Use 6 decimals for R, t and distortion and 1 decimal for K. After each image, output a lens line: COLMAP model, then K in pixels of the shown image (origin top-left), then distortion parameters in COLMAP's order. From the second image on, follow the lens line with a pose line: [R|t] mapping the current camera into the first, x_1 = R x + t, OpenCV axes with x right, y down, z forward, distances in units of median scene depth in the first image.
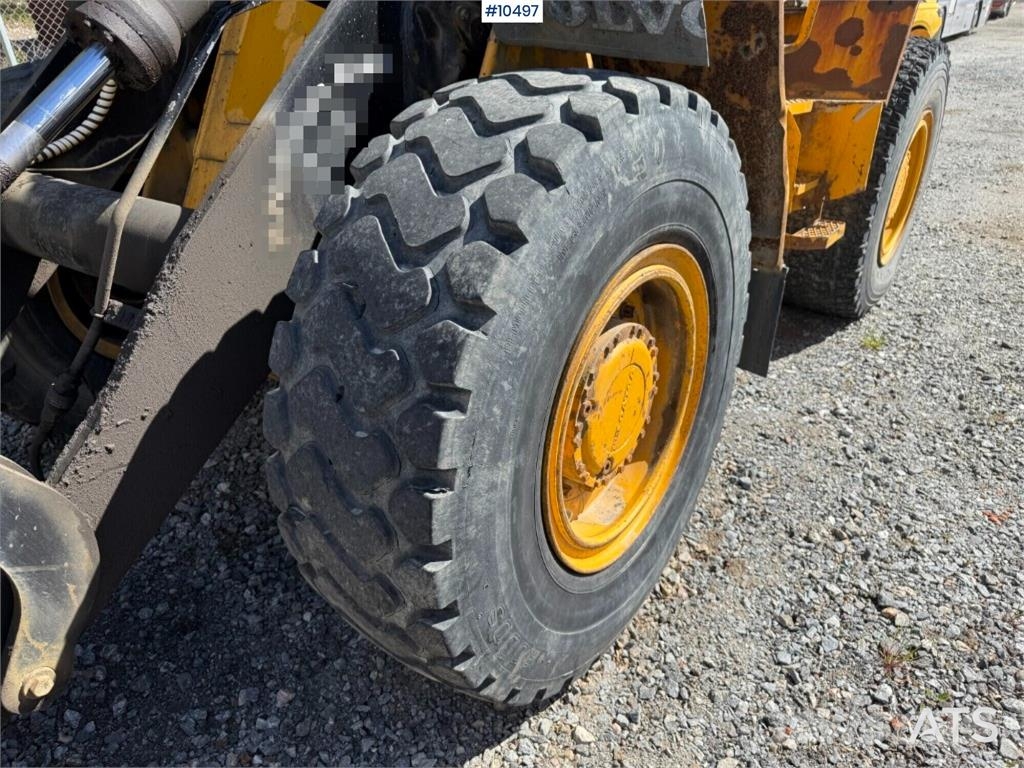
lens RADIAL K [[716.8, 0, 512.3], [0, 716.8, 387.3], [0, 0, 1]] dist [0.069333, -0.080292]
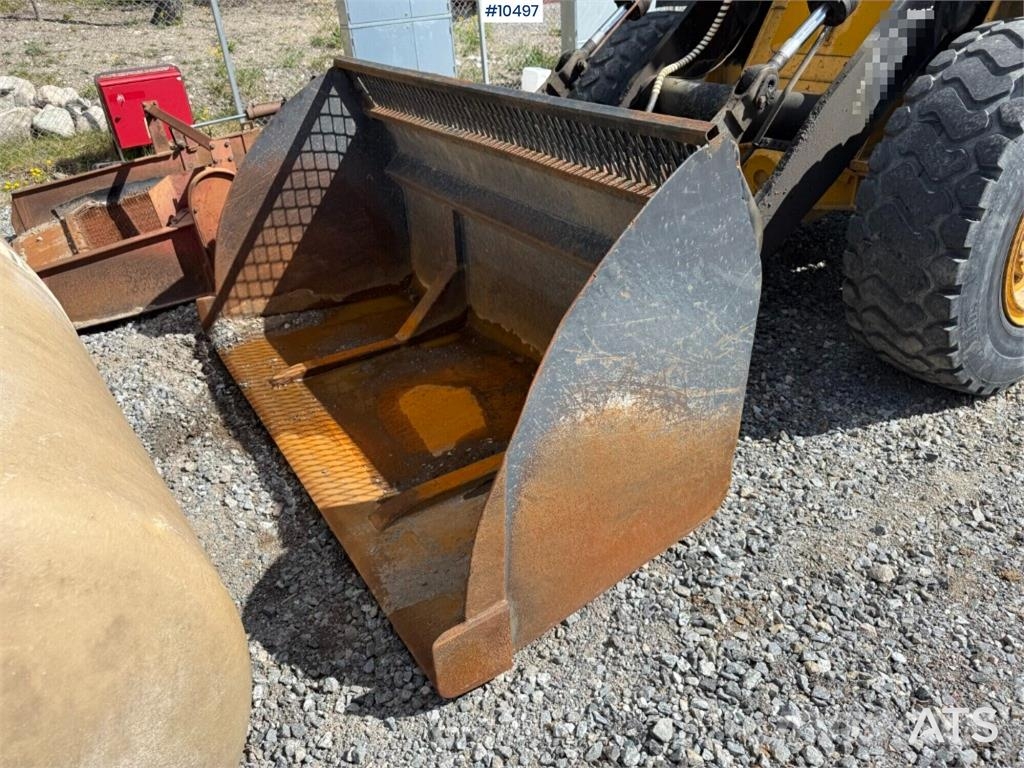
lens RADIAL K [[716.8, 0, 512.3], [0, 716.8, 387.3], [0, 0, 1]] dist [0.069333, -0.080292]
pose [[0.931306, 0.160776, -0.326834, -0.478127], [-0.145668, 0.986828, 0.070362, 0.552826], [0.333841, -0.017920, 0.942459, -1.178268]]
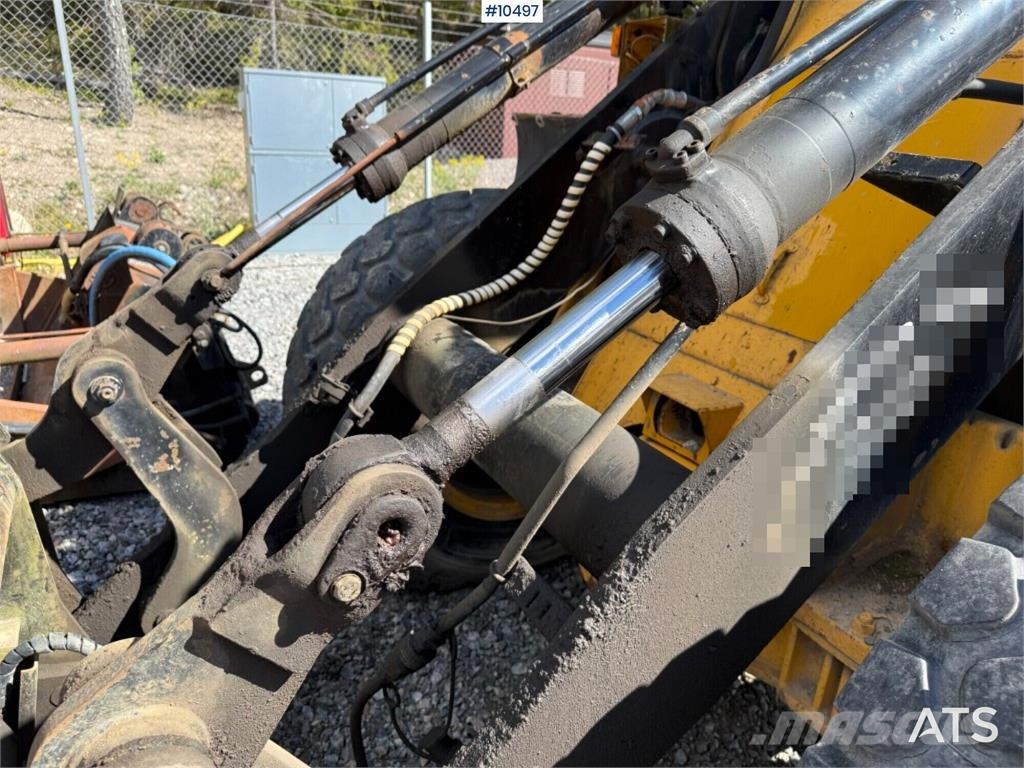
lens RADIAL K [[738.0, 0, 512.0], [0, 738.0, 384.0], [0, 0, 1]] dist [0.057431, -0.082785]
pose [[0.899524, 0.218104, -0.378532, -0.358177], [-0.274512, 0.956225, -0.101375, -0.229987], [0.339852, 0.195101, 0.920020, 0.334637]]
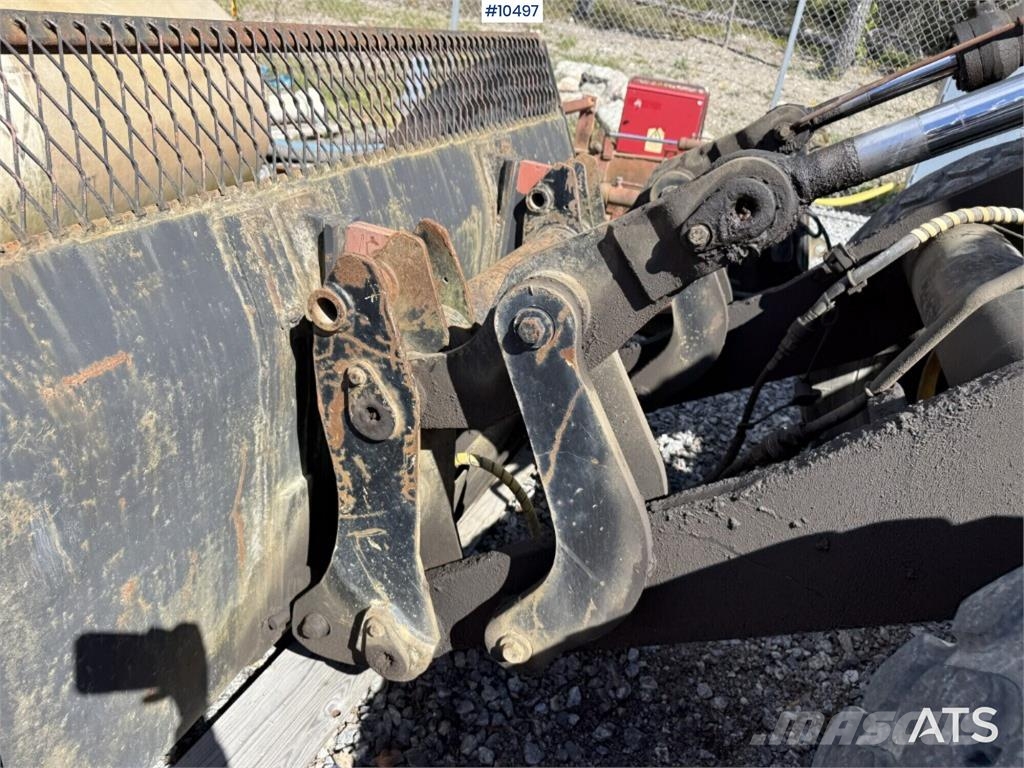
lens RADIAL K [[734.1, 0, 501.2], [0, 734.1, 382.9], [0, 0, 1]] dist [-0.003981, -0.005372]
pose [[0.241901, 0.503522, -0.829427, -0.036763], [-0.590099, 0.754906, 0.286181, -0.108596], [0.770238, 0.420217, 0.479741, 0.366450]]
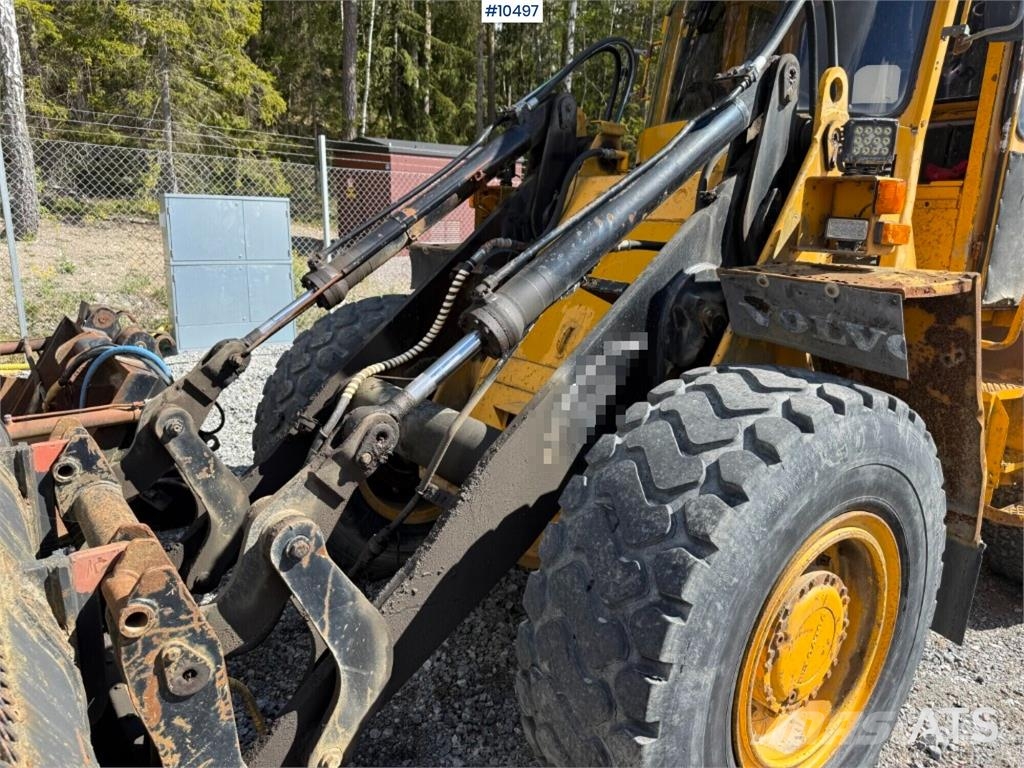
lens RADIAL K [[712.5, 0, 503.7], [0, 712.5, 382.3], [0, 0, 1]] dist [0.053571, -0.080243]
pose [[0.953870, 0.122899, -0.273913, -0.062919], [-0.191981, 0.951147, -0.241791, 0.001399], [0.230816, 0.283223, 0.930864, -0.355286]]
